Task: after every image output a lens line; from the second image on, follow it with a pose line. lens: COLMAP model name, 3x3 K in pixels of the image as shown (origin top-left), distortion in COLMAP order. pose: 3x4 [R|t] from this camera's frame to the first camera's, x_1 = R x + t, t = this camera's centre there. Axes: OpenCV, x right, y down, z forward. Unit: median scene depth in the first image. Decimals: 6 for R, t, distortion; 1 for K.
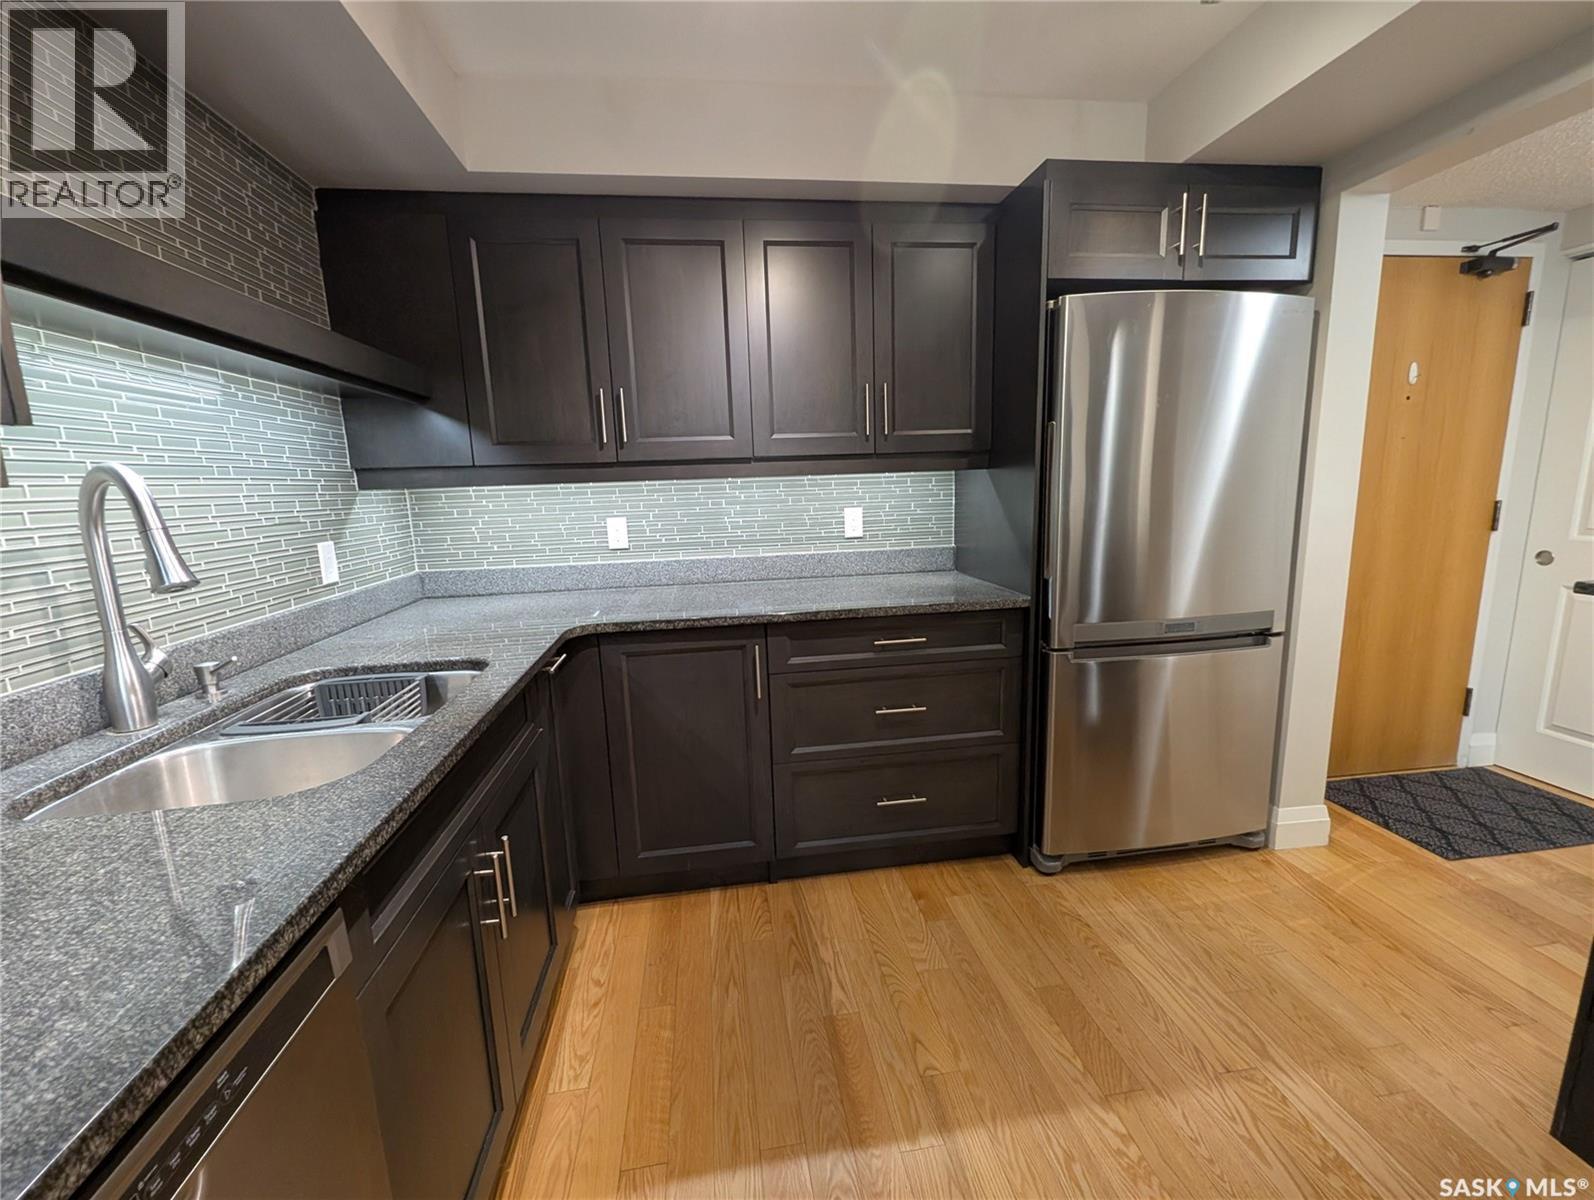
lens RADIAL K [[659.7, 0, 801.9], [0, 659.7, 598.5], [0, 0, 1]] dist [0.001196, -0.000578]
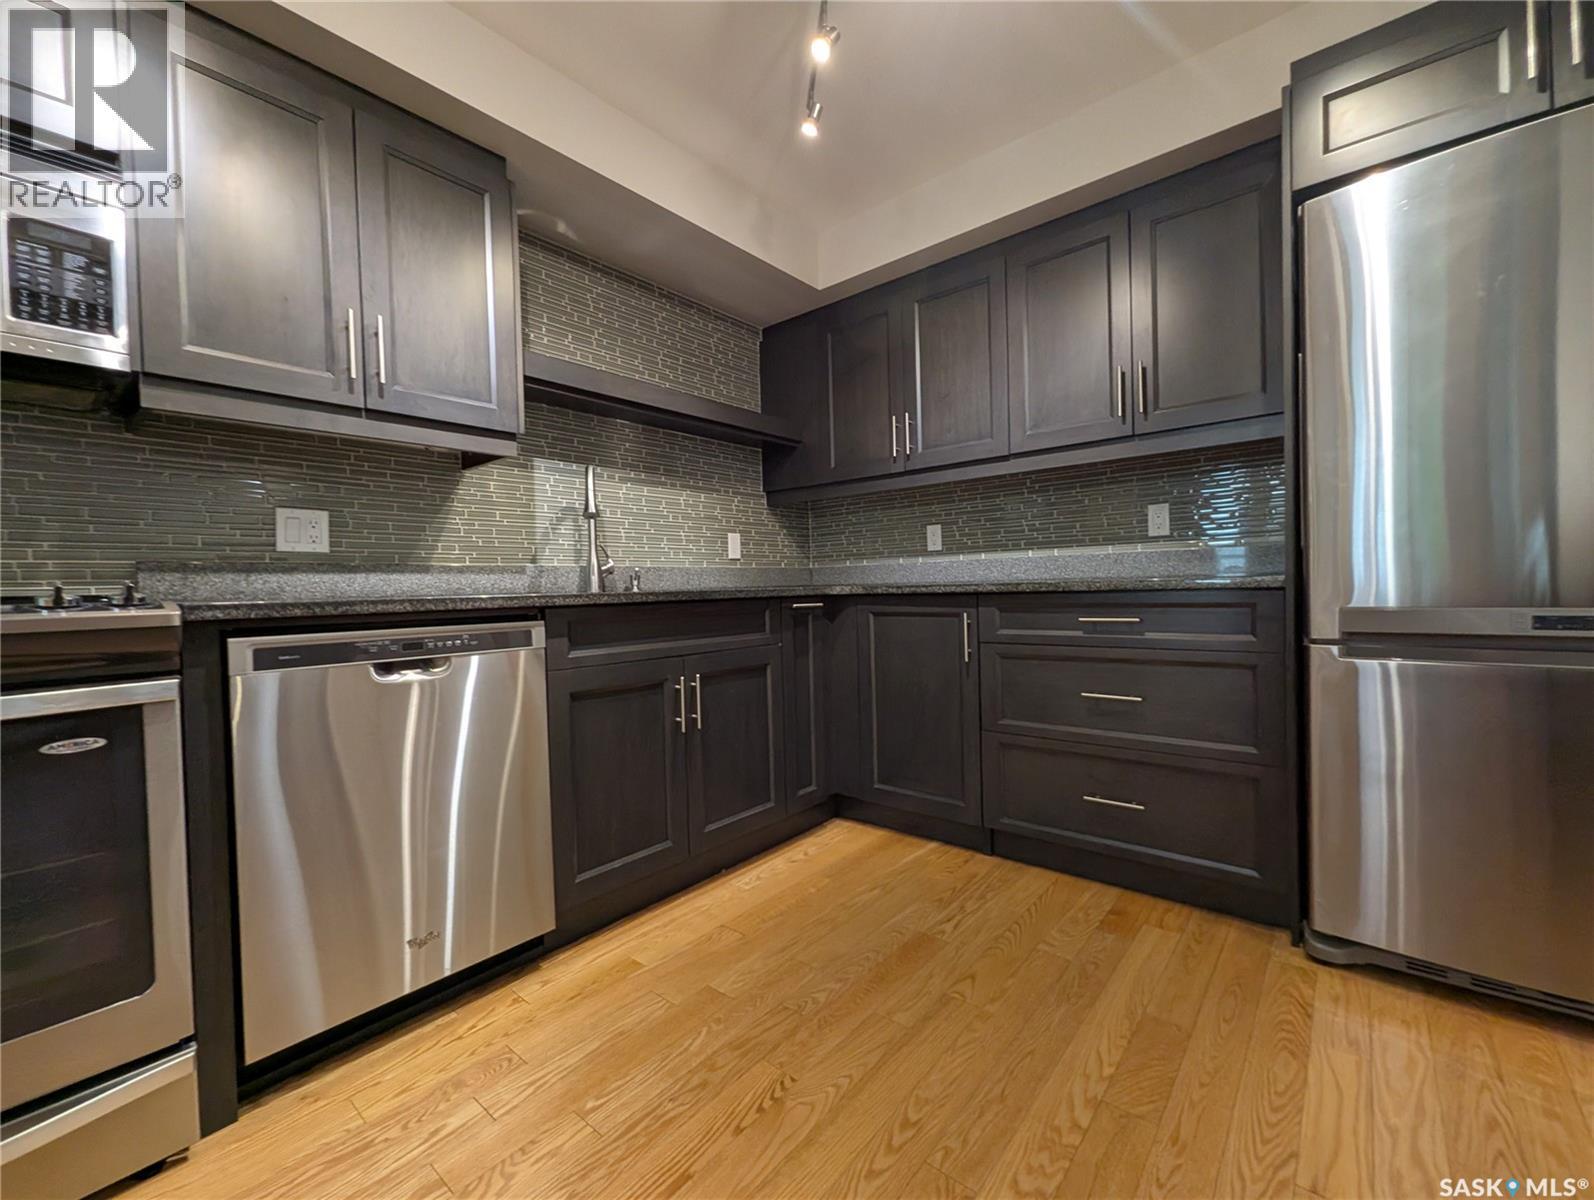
lens RADIAL K [[659.7, 0, 795.2], [0, 659.7, 597.9], [0, 0, 1]] dist [0.001196, -0.000578]
pose [[0.664025, 0.027887, -0.747190, 0.530623], [-0.126276, 0.989133, -0.075304, 0.154495], [0.736970, 0.144355, 0.660331, 0.044180]]
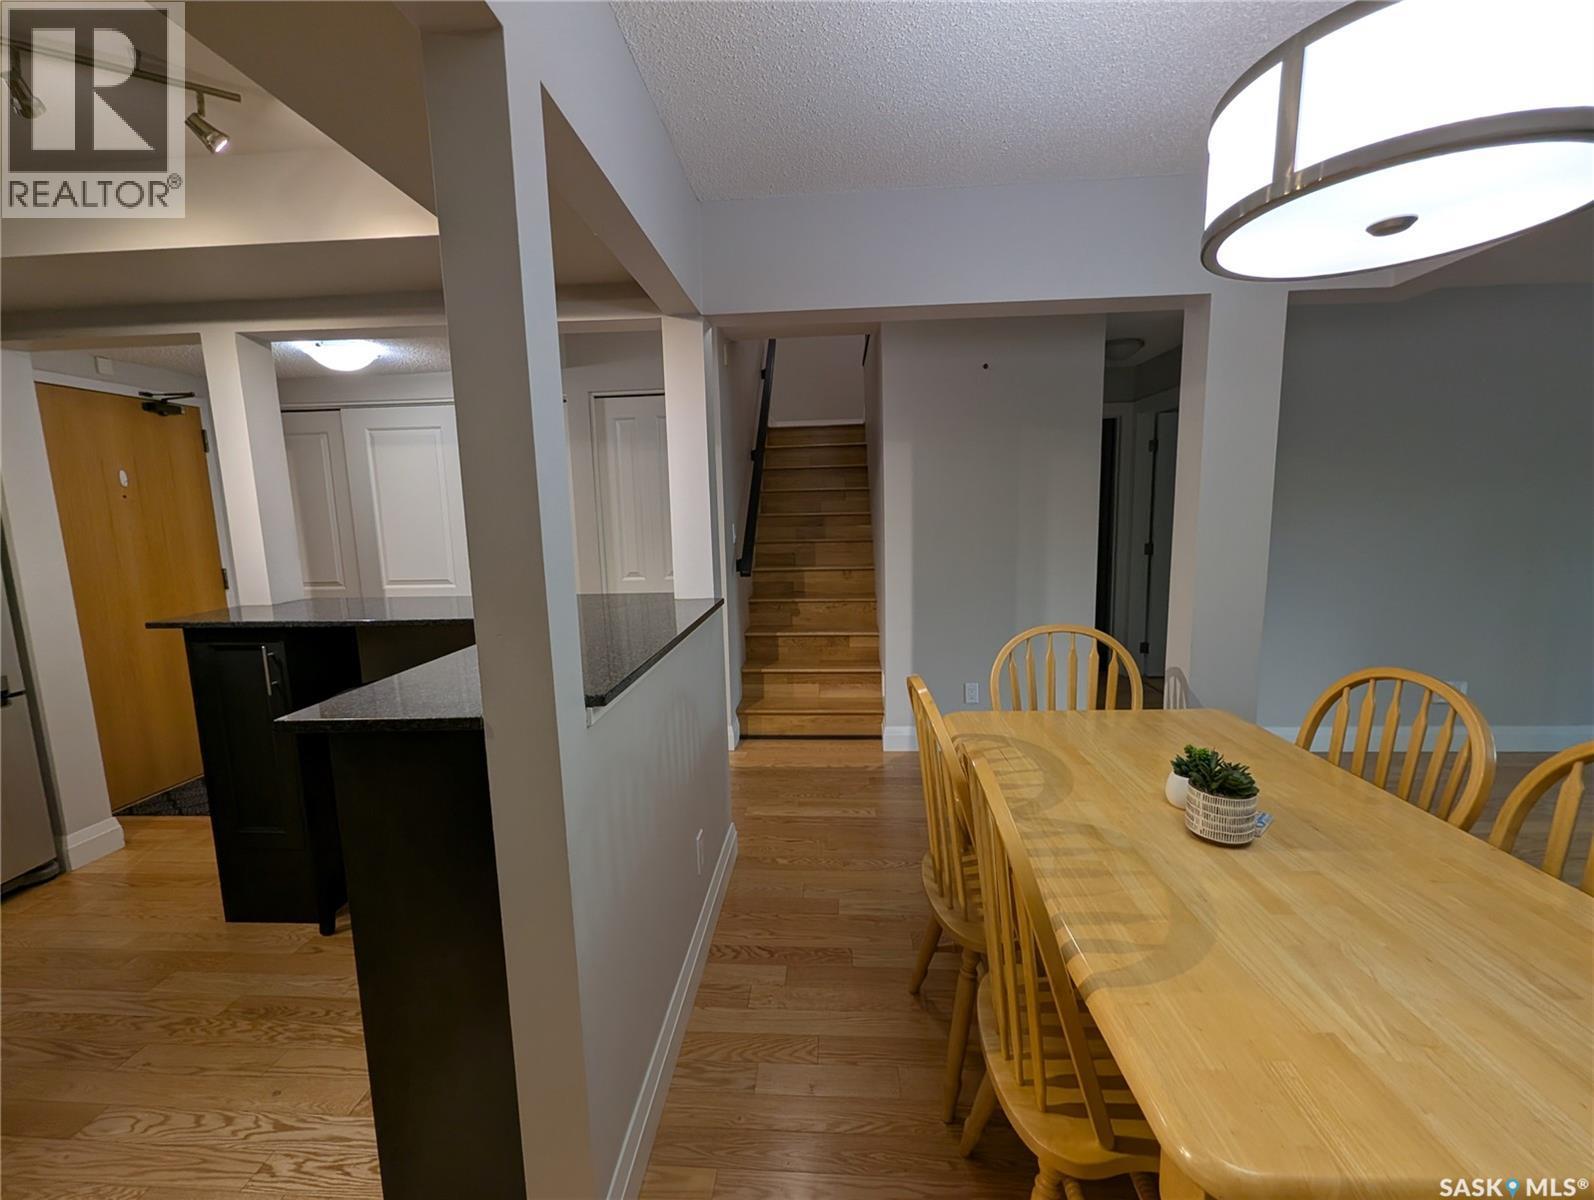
lens RADIAL K [[659.7, 0, 791.0], [0, 659.7, 602.3], [0, 0, 1]] dist [0.001196, -0.000578]
pose [[0.207986, -0.108643, 0.972079, -0.126647], [0.187467, 0.979816, 0.069398, 0.071025], [-0.959999, 0.167799, 0.224155, -0.632210]]
